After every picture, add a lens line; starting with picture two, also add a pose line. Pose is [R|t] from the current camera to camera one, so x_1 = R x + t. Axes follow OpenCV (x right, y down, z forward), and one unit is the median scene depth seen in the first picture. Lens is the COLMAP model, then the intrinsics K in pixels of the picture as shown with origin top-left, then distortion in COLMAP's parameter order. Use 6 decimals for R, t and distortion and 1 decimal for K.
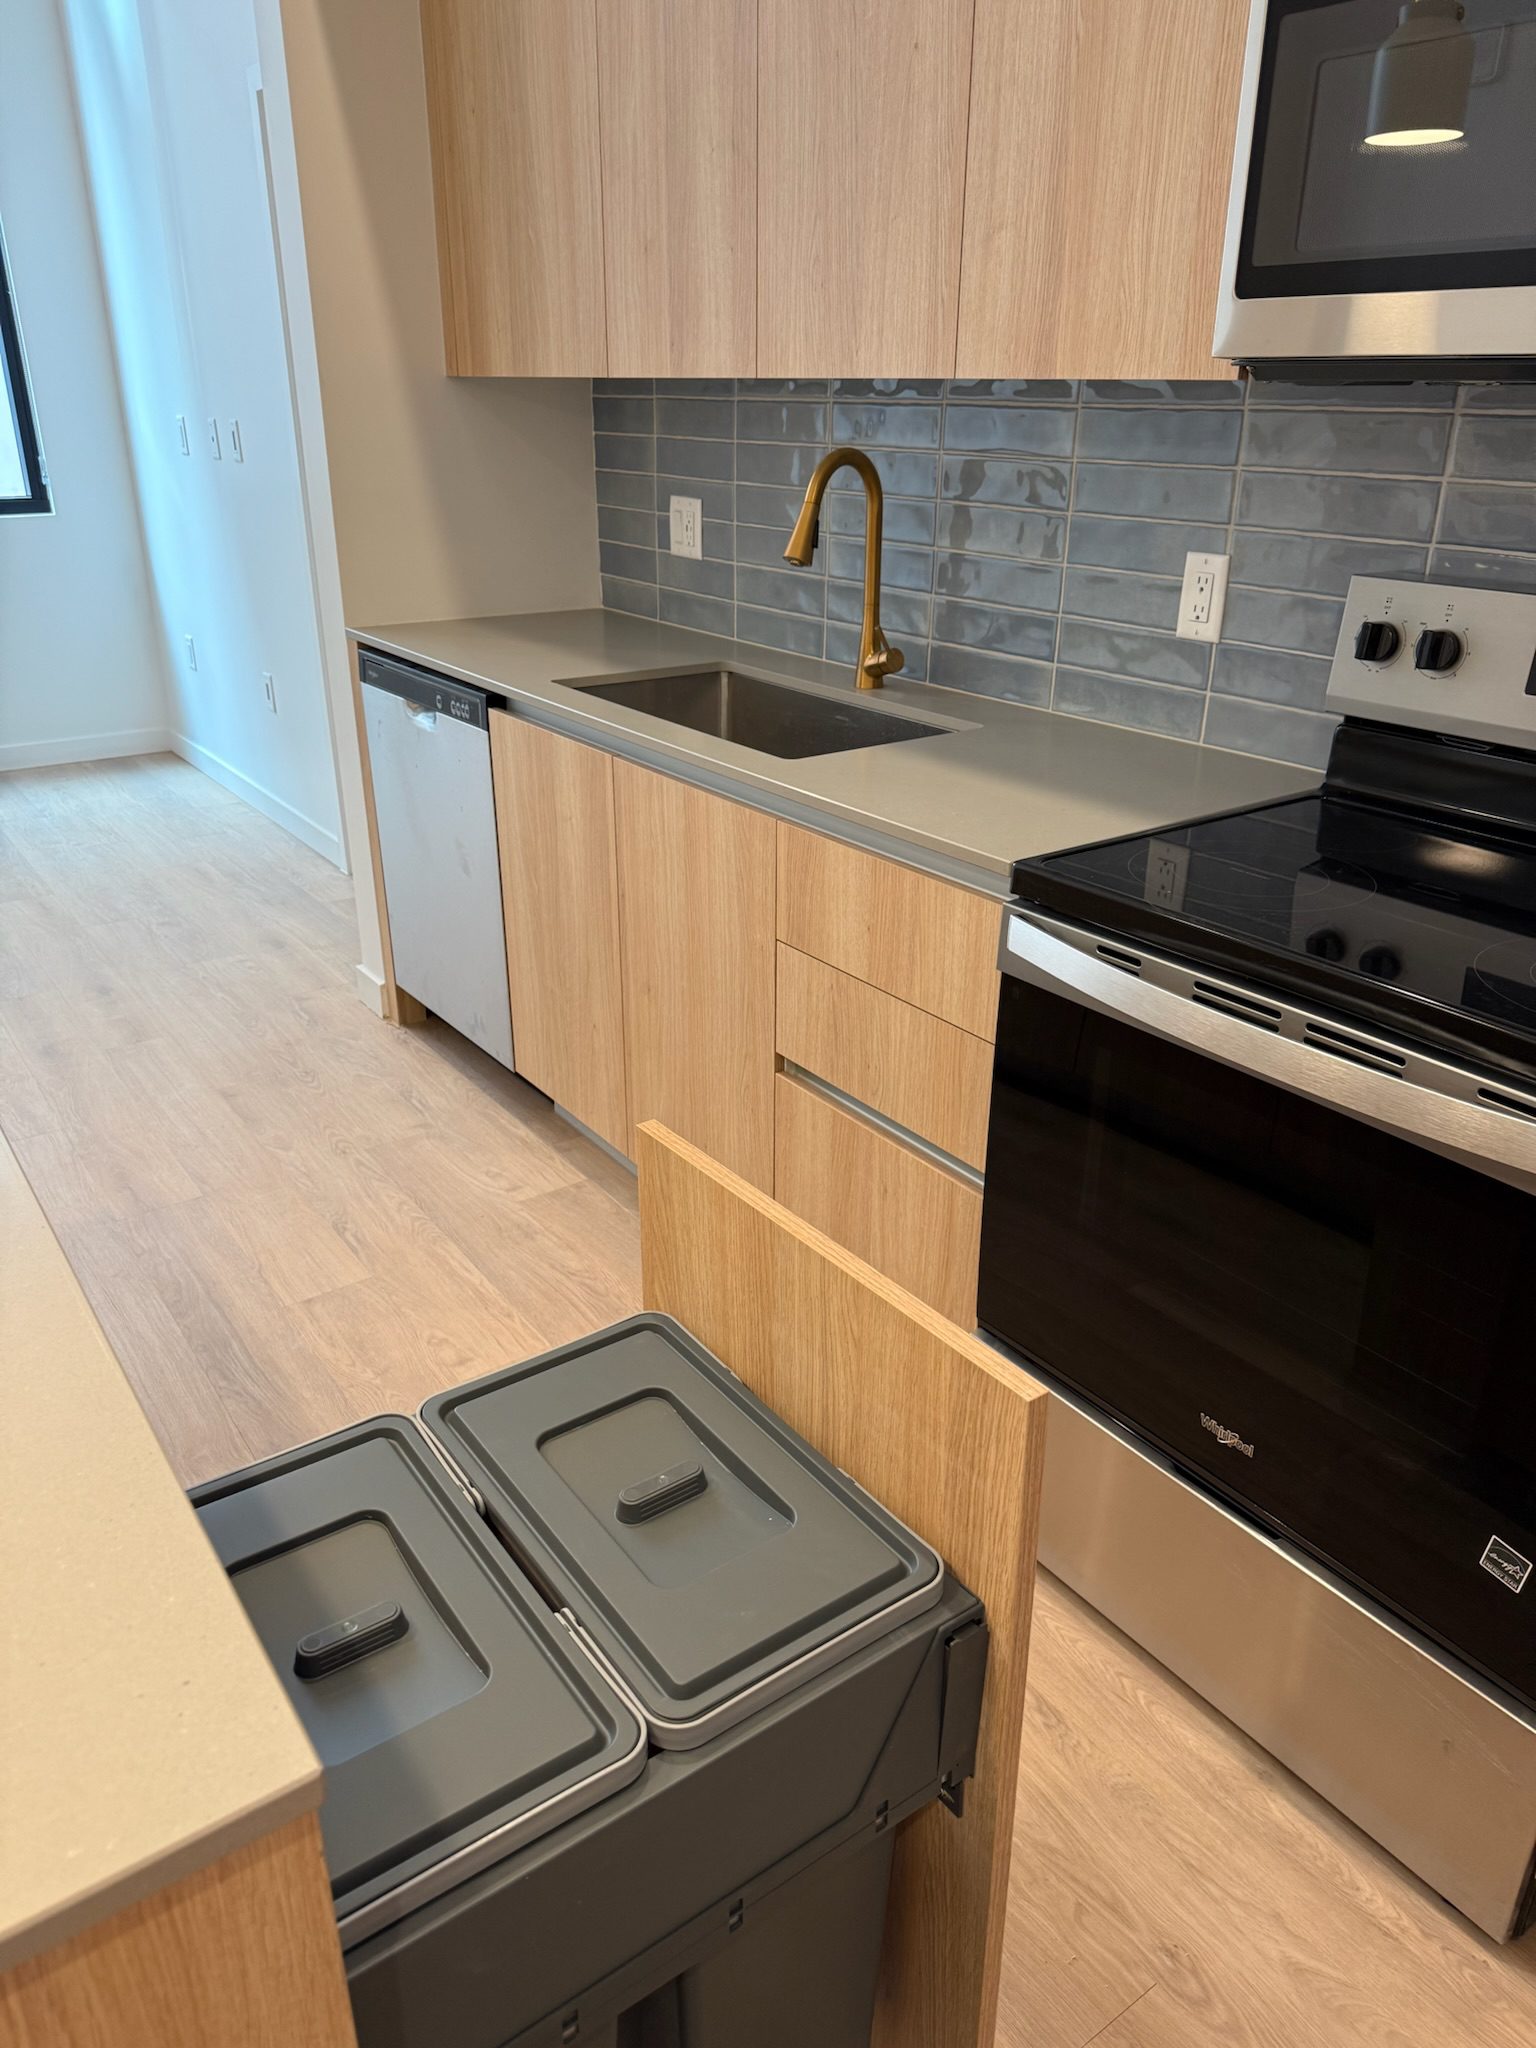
lens RADIAL K [[1466.6, 0, 768.0], [0, 1466.6, 1024.0], [0, 0, 1]] dist [0.076685, -0.134596]
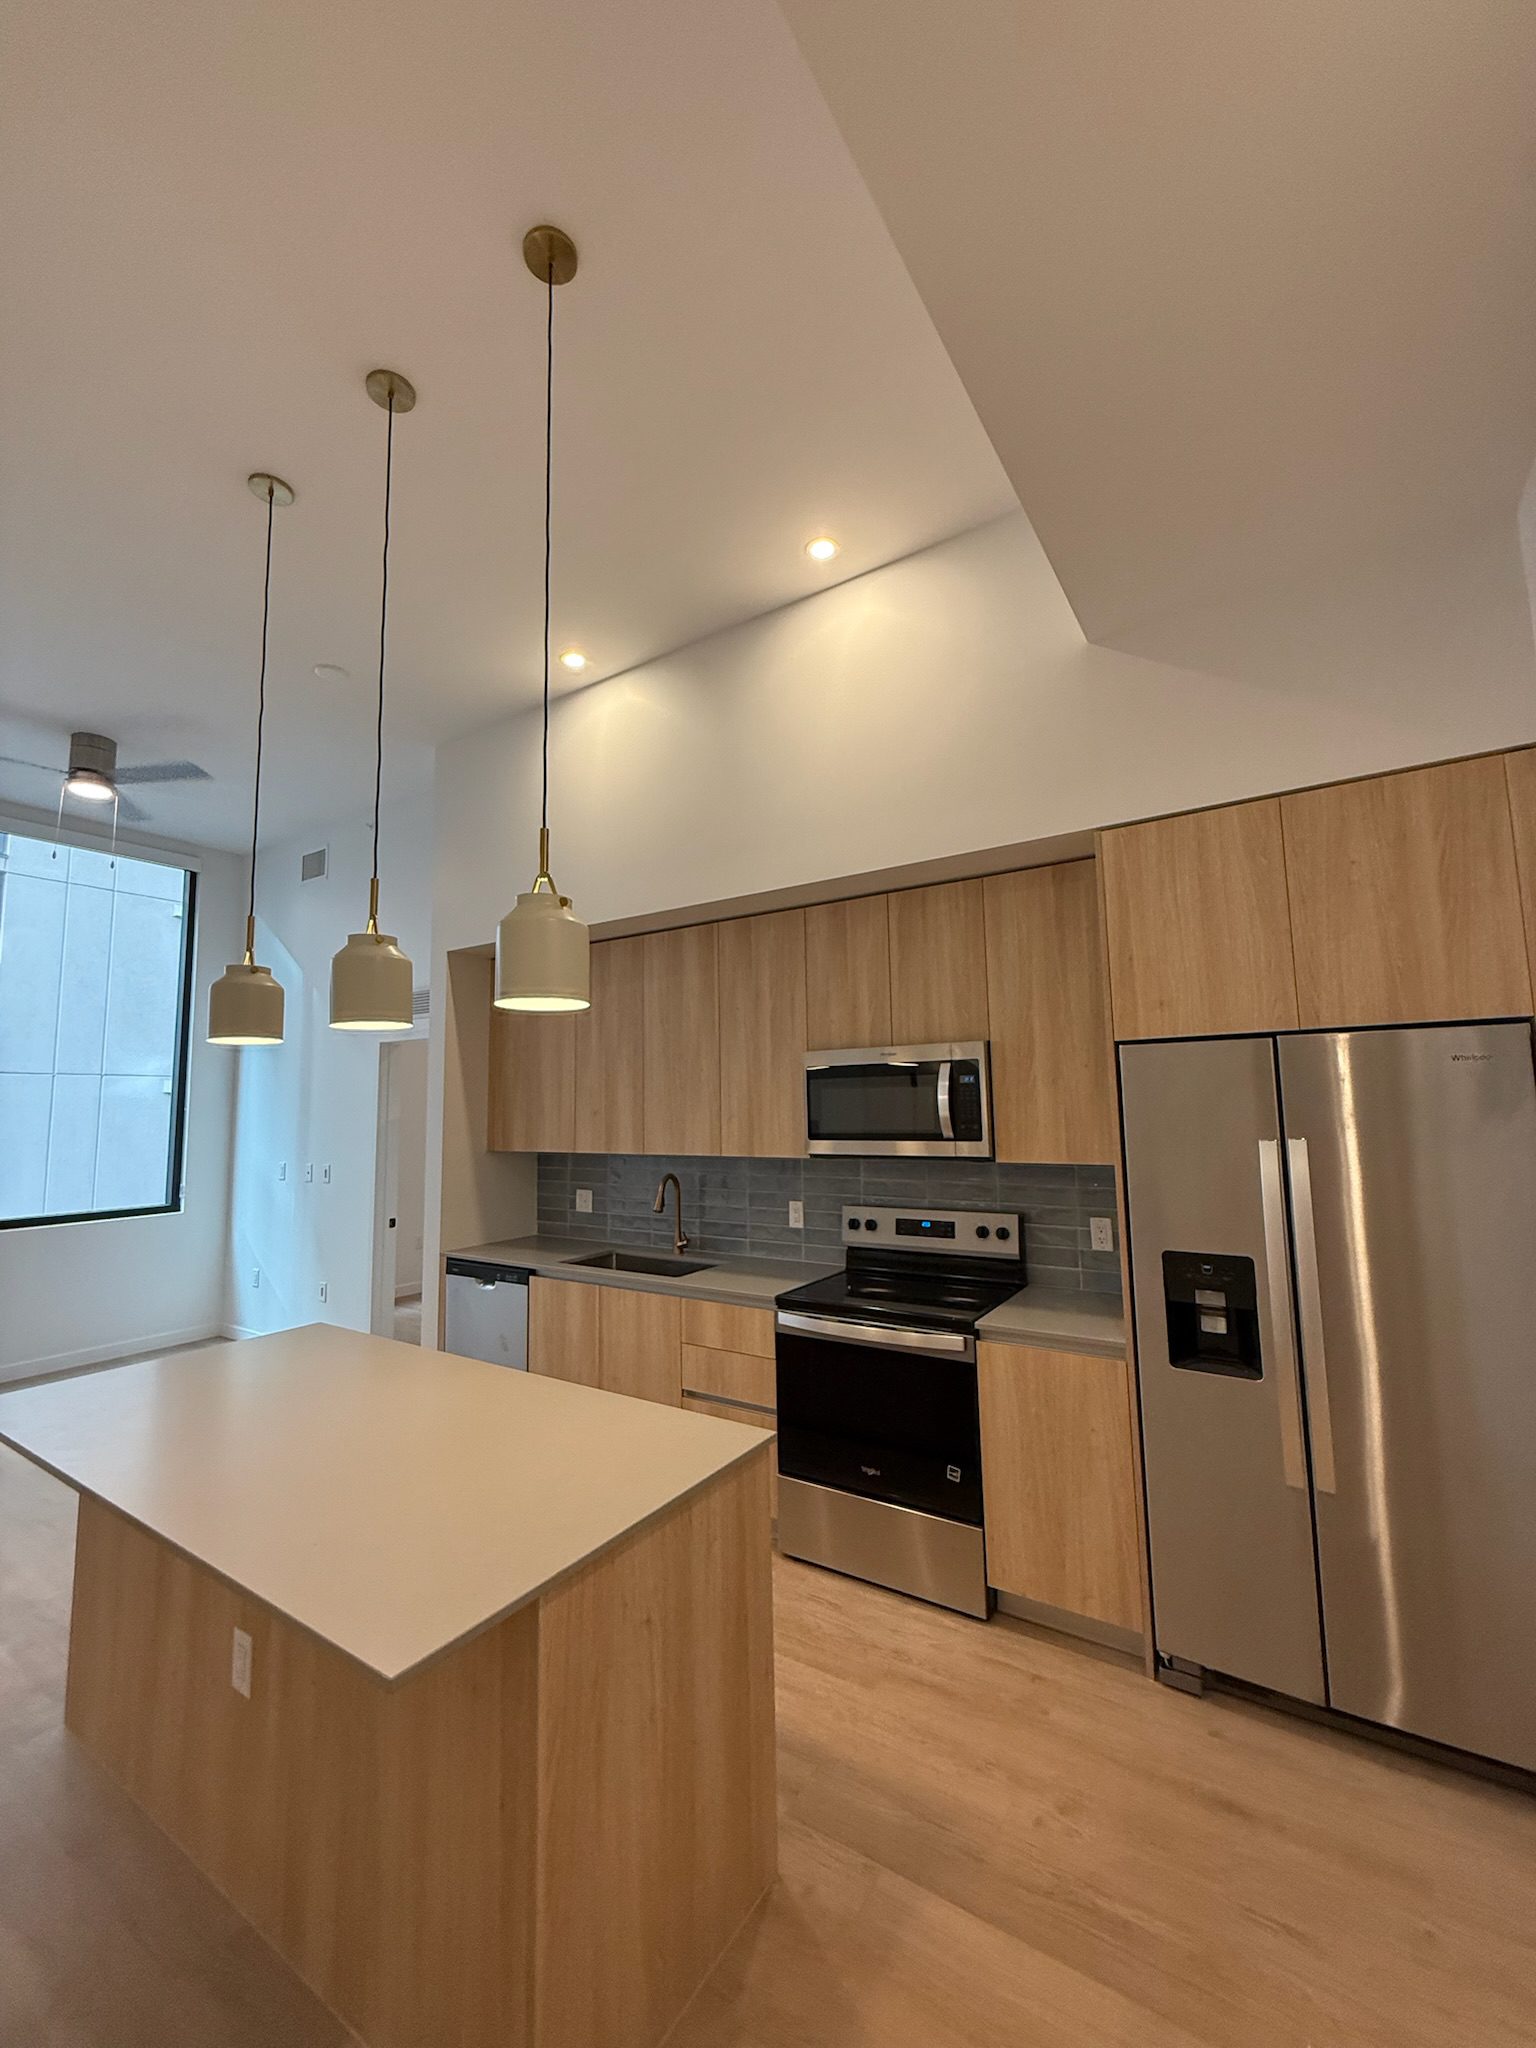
lens RADIAL K [[820.5, 0, 768.0], [0, 820.5, 1024.0], [0, 0, 1]] dist [0.000839, 0.000014]
pose [[0.934599, 0.011415, 0.355520, -0.358243], [0.163851, 0.873314, -0.458776, 0.140199], [-0.315718, 0.487024, 0.814328, -0.563387]]
